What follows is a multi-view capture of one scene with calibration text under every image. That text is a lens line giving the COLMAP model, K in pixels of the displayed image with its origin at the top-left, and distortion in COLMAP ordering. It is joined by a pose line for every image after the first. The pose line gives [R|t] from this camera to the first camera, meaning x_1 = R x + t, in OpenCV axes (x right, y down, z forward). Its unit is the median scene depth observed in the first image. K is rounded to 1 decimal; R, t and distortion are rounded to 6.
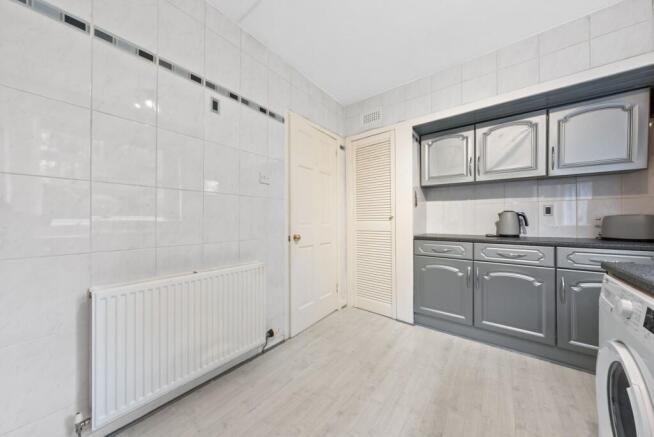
lens RADIAL K [[221.3, 0, 325.2], [0, 221.3, 222.9], [0, 0, 1]] dist [-0.000957, -0.000089]
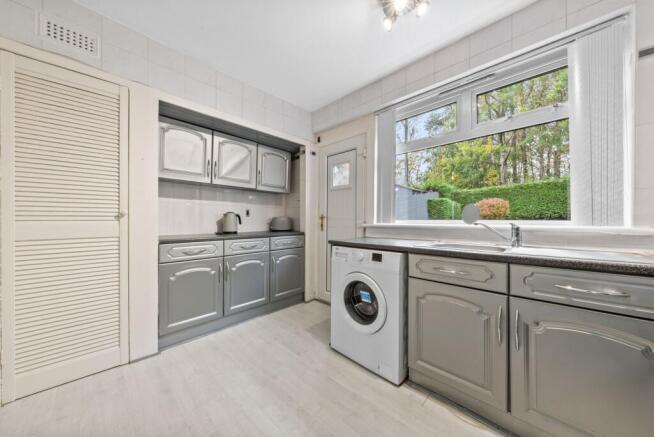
lens RADIAL K [[226.5, 0, 327.0], [0, 226.5, 218.5], [0, 0, 1]] dist [0.001859, 0.000002]
pose [[0.086079, -0.000789, 0.996288, -0.389710], [-0.004499, 0.999989, 0.001181, -0.022800], [-0.996278, -0.004584, 0.086075, 0.369118]]
